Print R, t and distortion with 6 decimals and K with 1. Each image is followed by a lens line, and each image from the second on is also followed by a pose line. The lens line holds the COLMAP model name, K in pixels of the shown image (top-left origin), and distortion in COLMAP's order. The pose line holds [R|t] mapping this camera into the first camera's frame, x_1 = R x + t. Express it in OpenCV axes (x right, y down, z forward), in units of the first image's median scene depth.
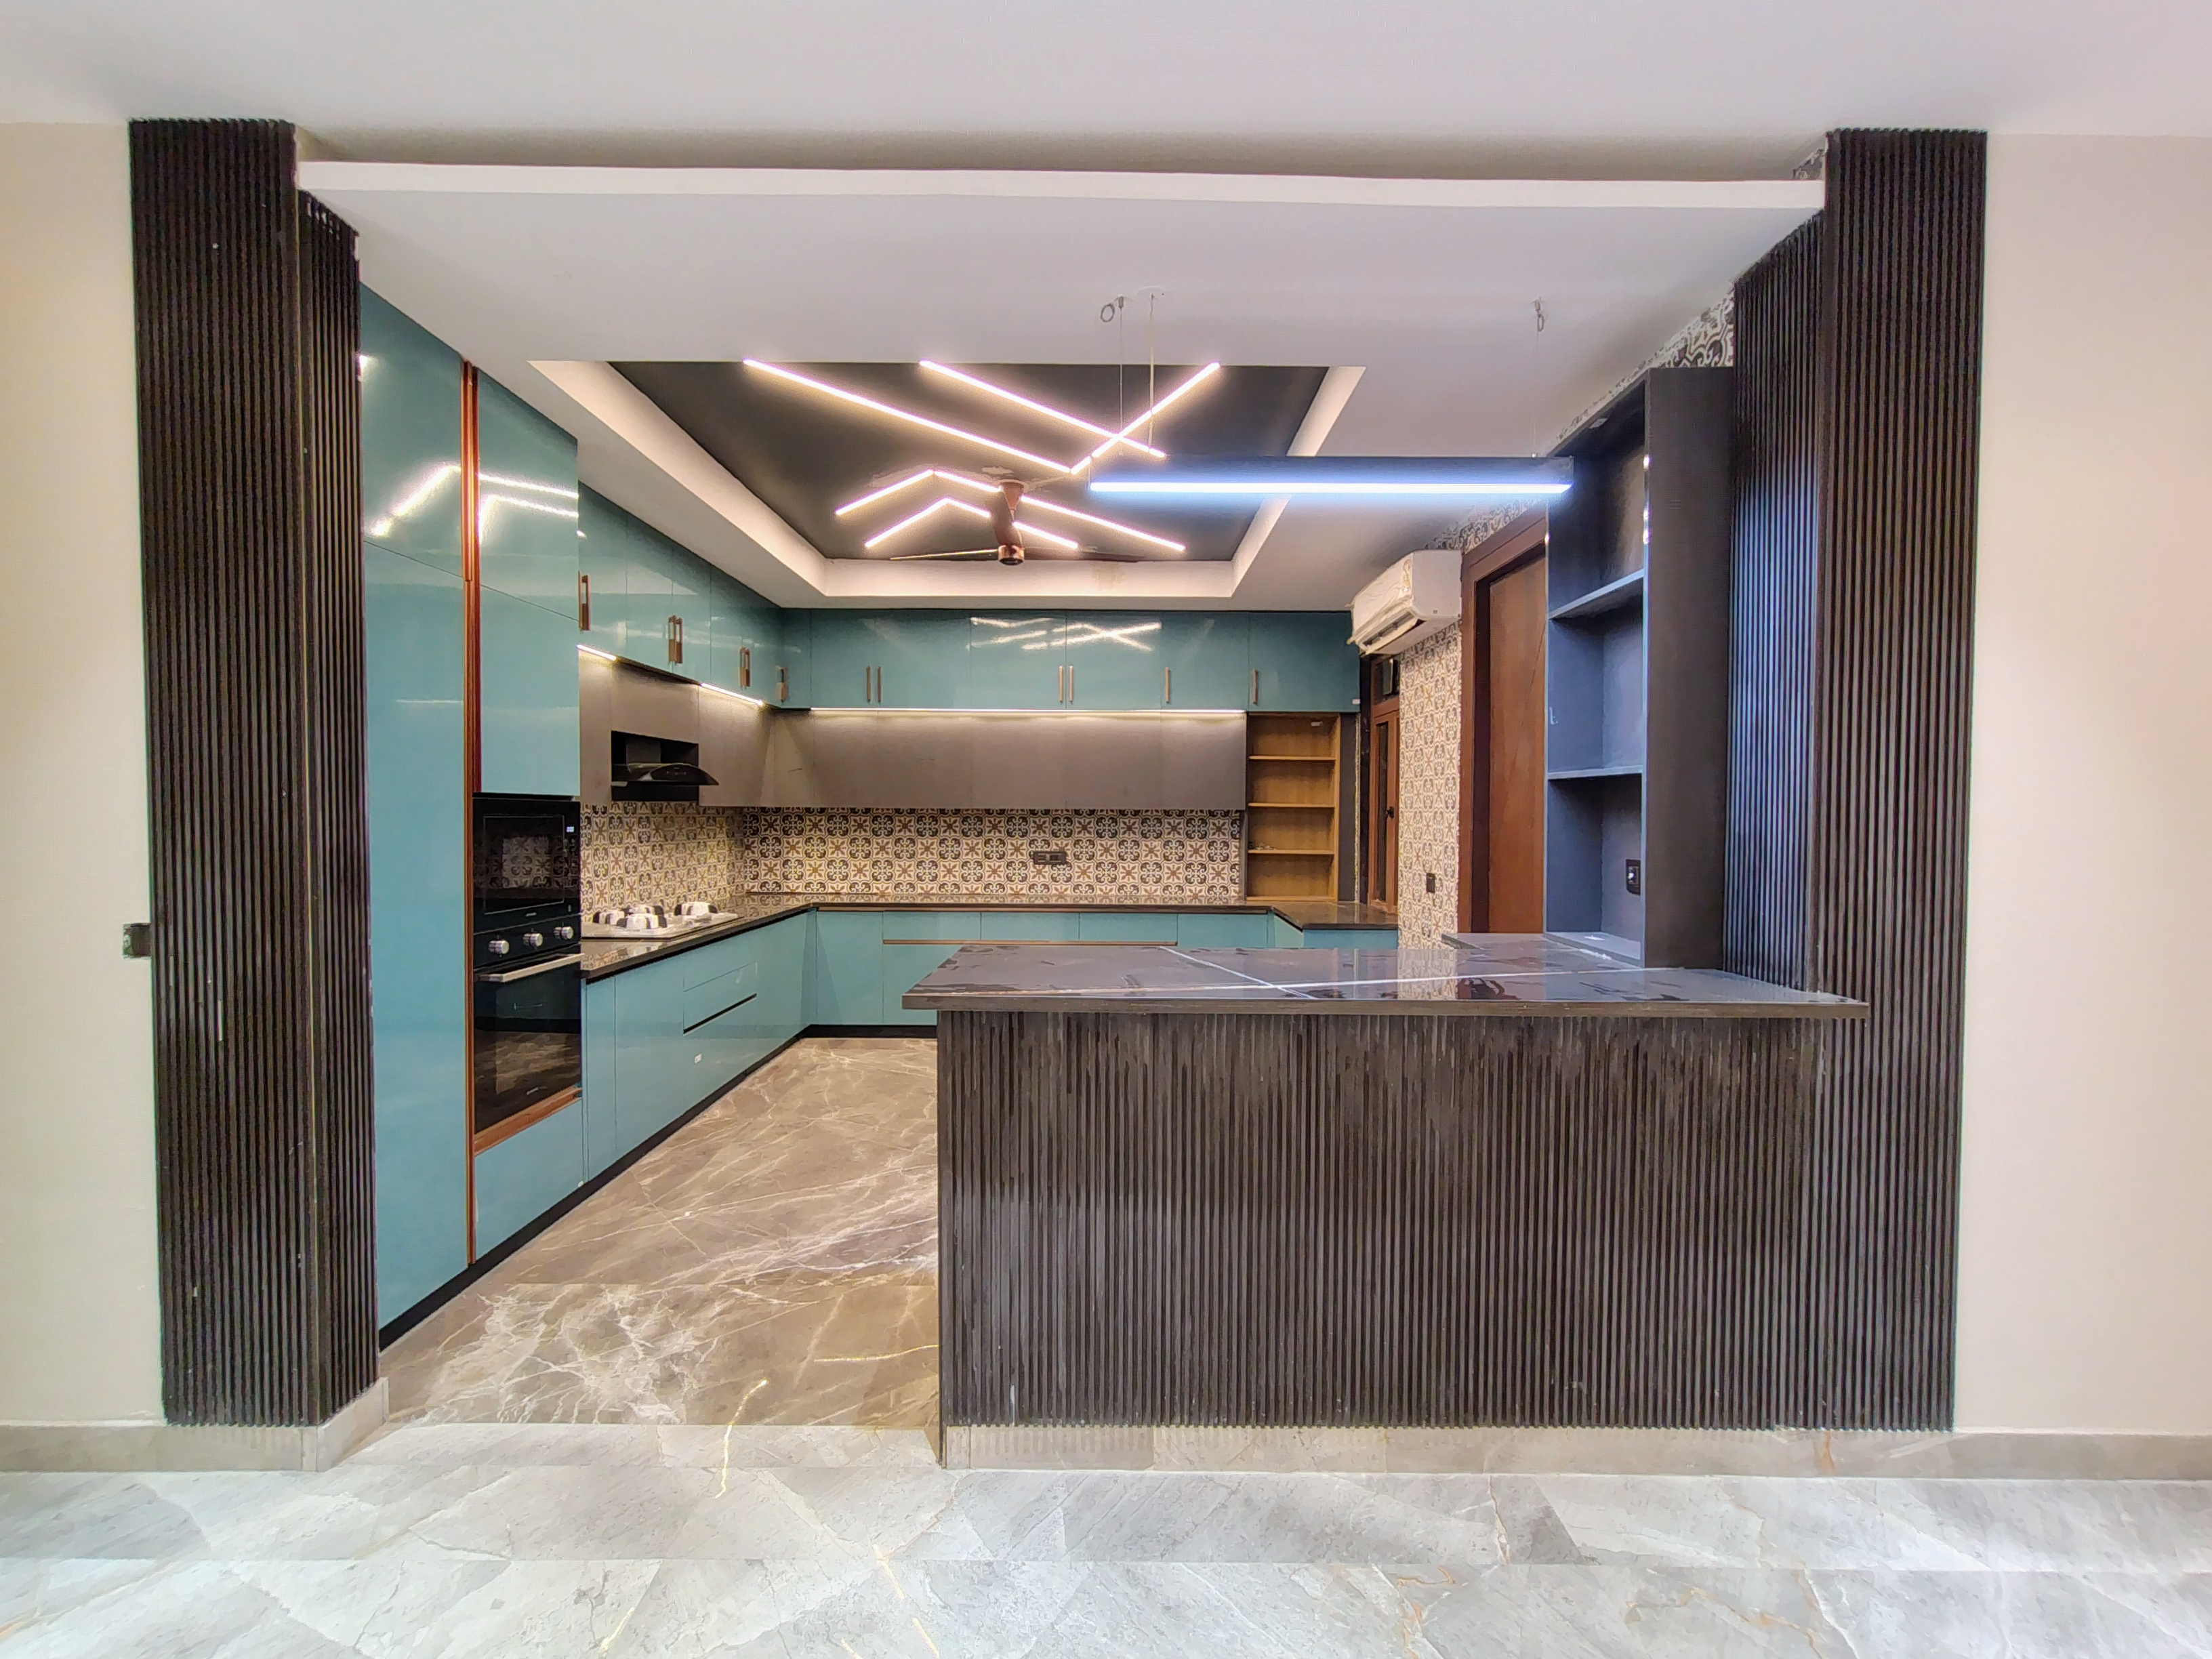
lens RADIAL K [[996.9, 0, 1100.1], [0, 996.9, 841.9], [0, 0, 1]] dist [-0.000023, 0.001051]
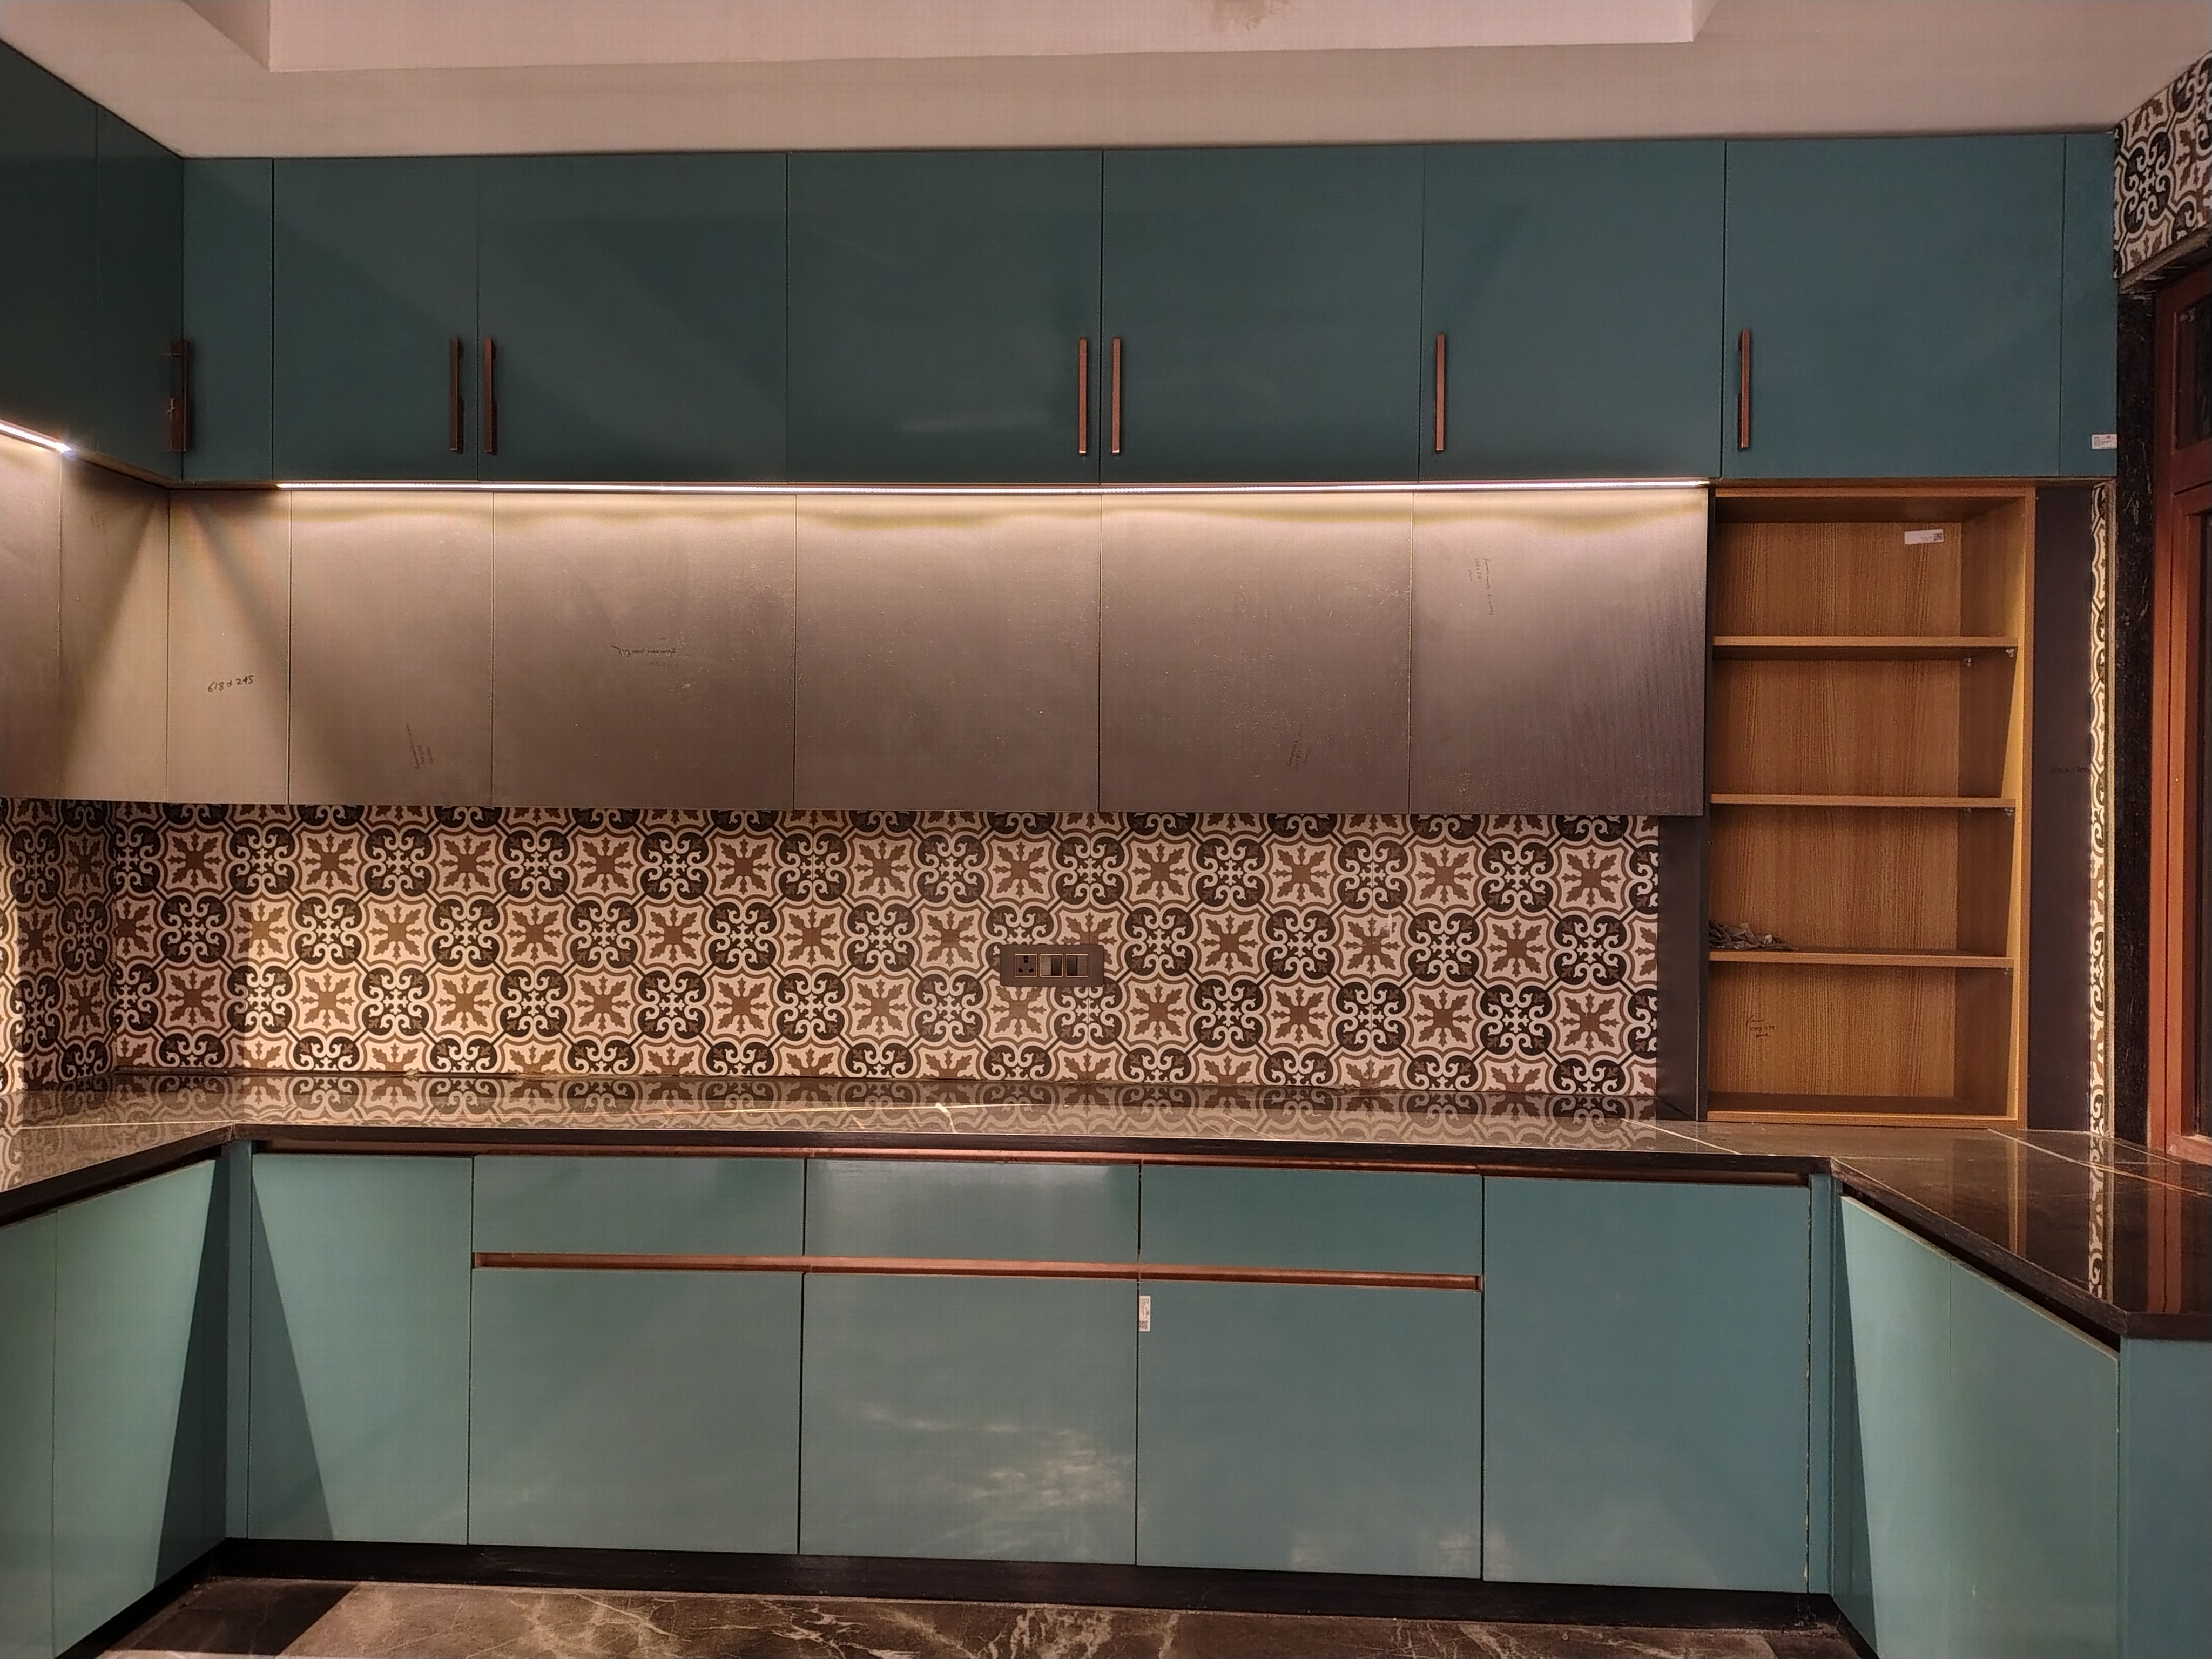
lens RADIAL K [[1615.3, 0, 1112.9], [0, 1615.3, 830.9], [0, 0, 1]] dist [0.004546, 0.000687]
pose [[0.998722, 0.002703, -0.050463, -0.014701], [-0.004090, 0.999617, -0.027388, -0.039492], [0.050370, 0.027559, 0.998350, 1.450119]]
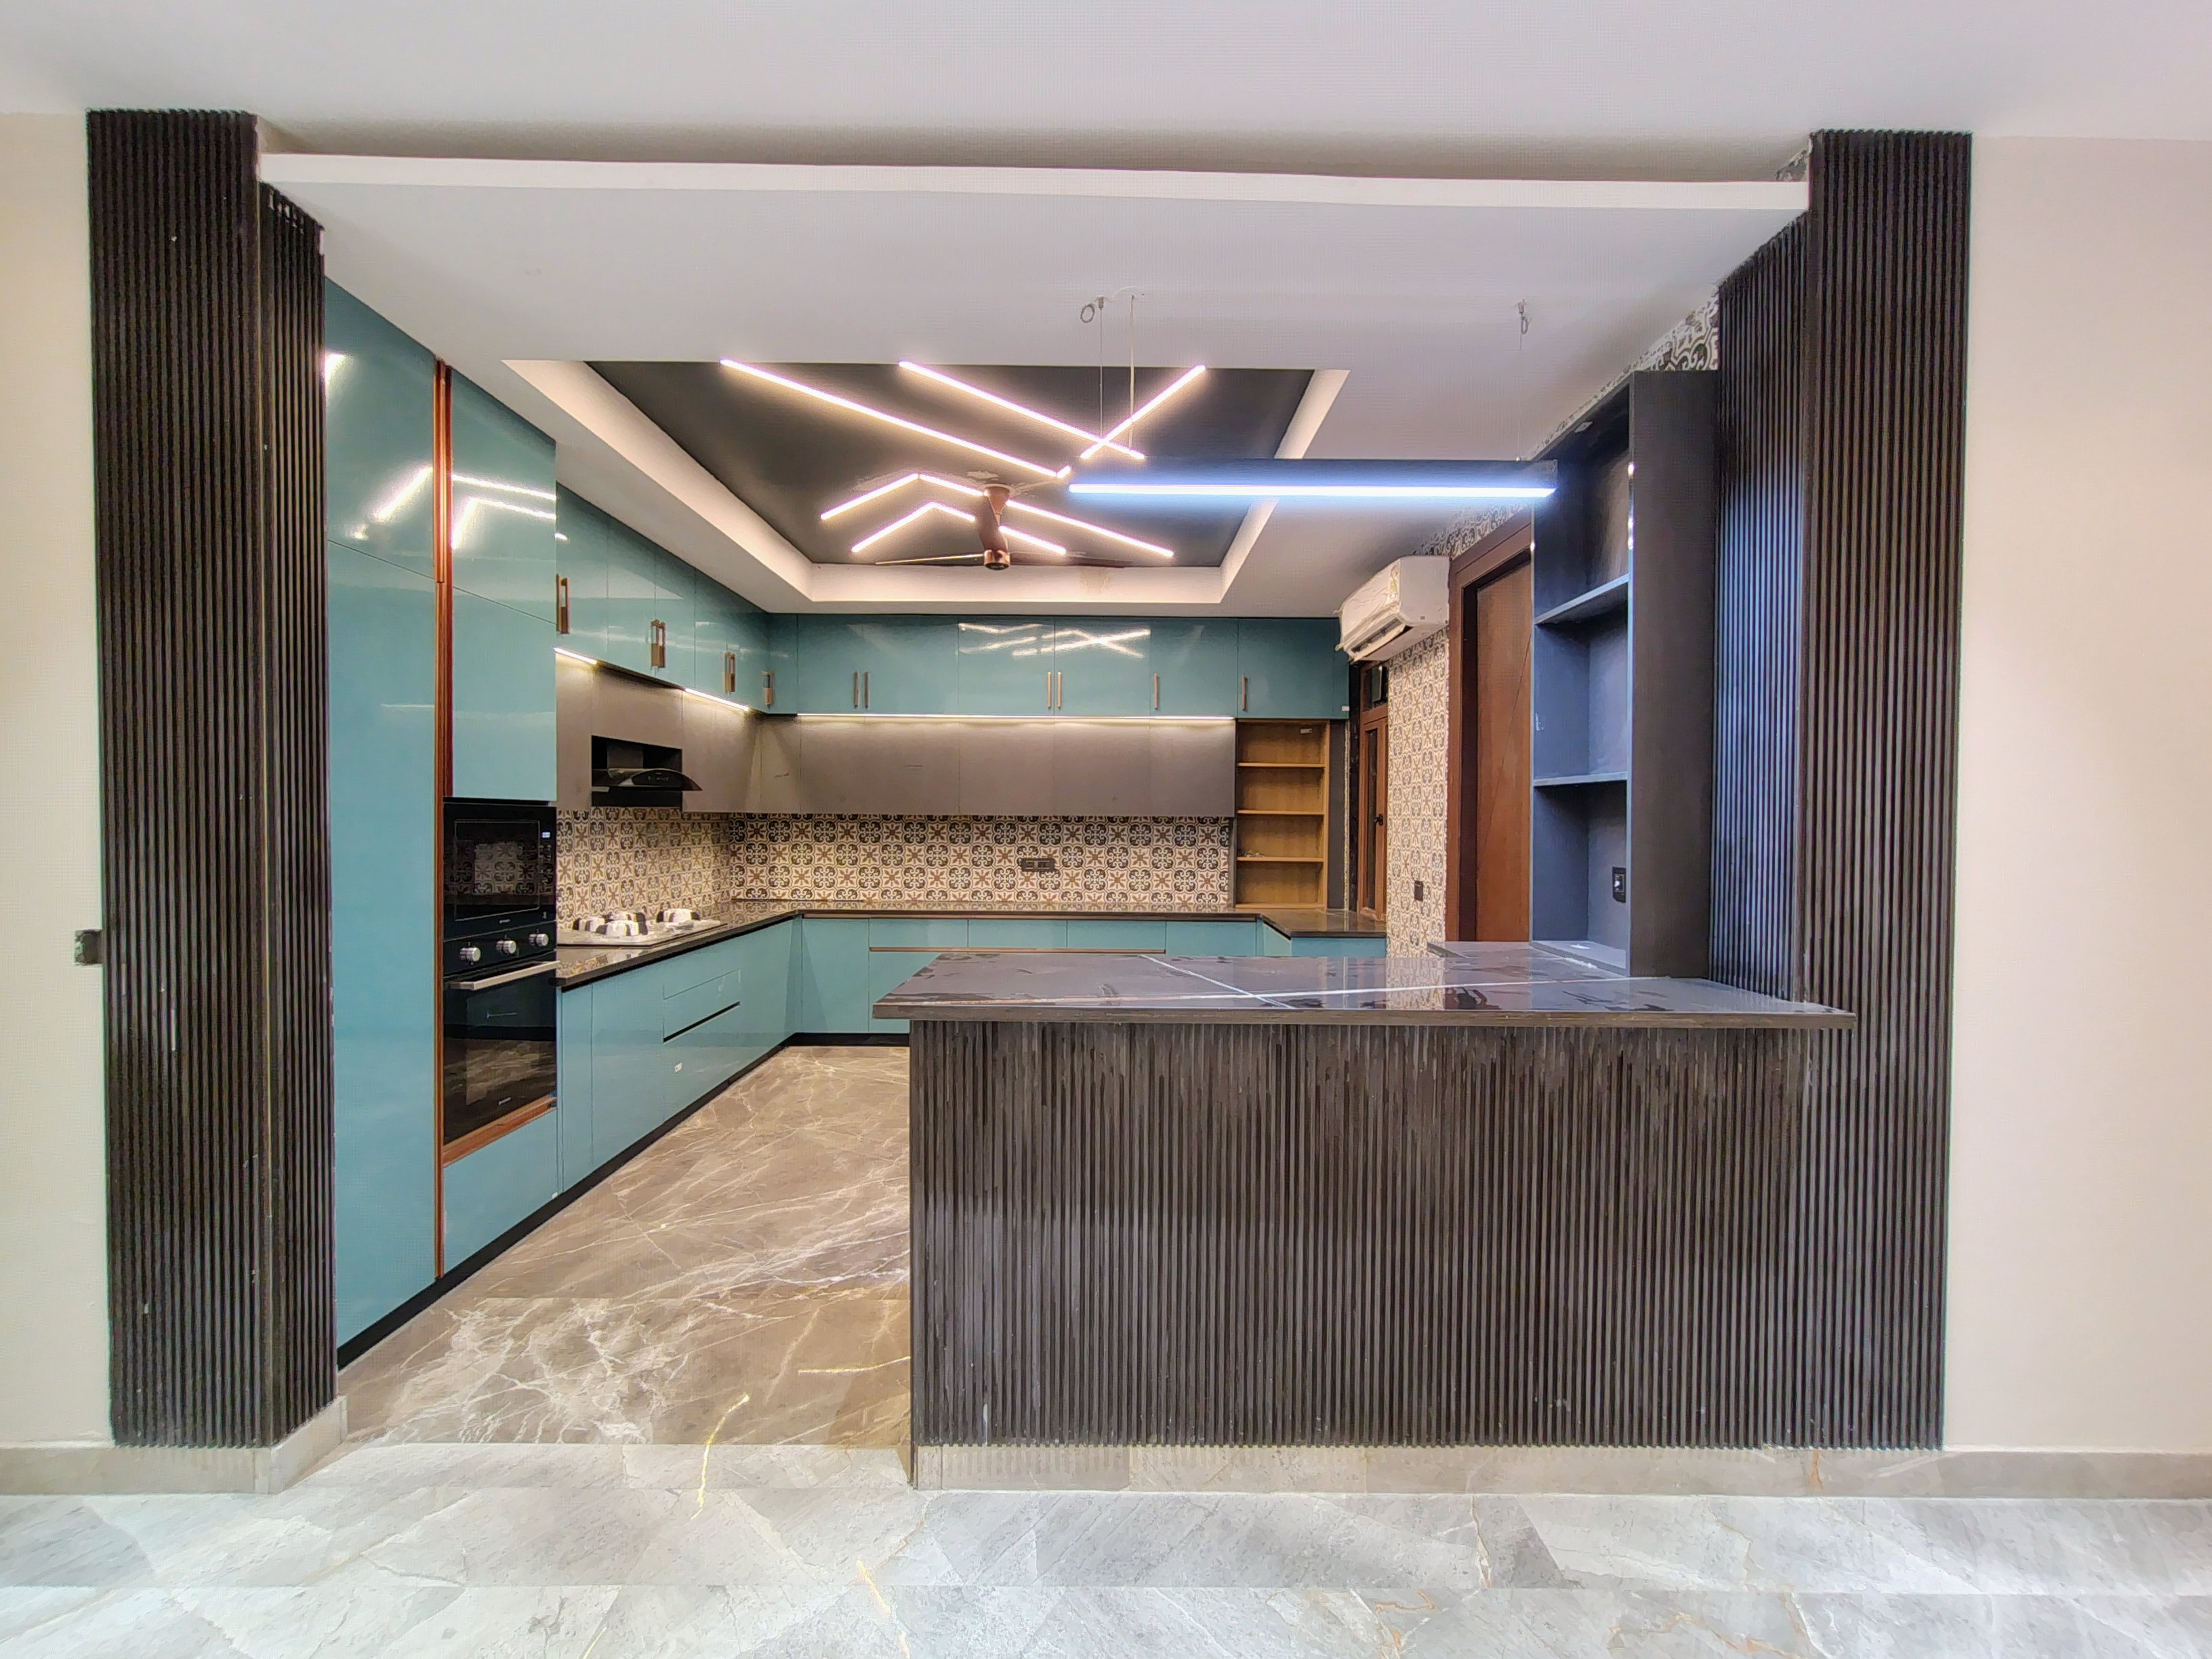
lens RADIAL K [[996.9, 0, 1100.1], [0, 996.9, 842.5], [0, 0, 1]] dist [-0.000023, 0.001051]
pose [[0.999981, 0.001902, 0.005782, 0.016697], [-0.001863, 0.999976, -0.006647, 0.000608], [-0.005794, 0.006636, 0.999961, 0.016497]]
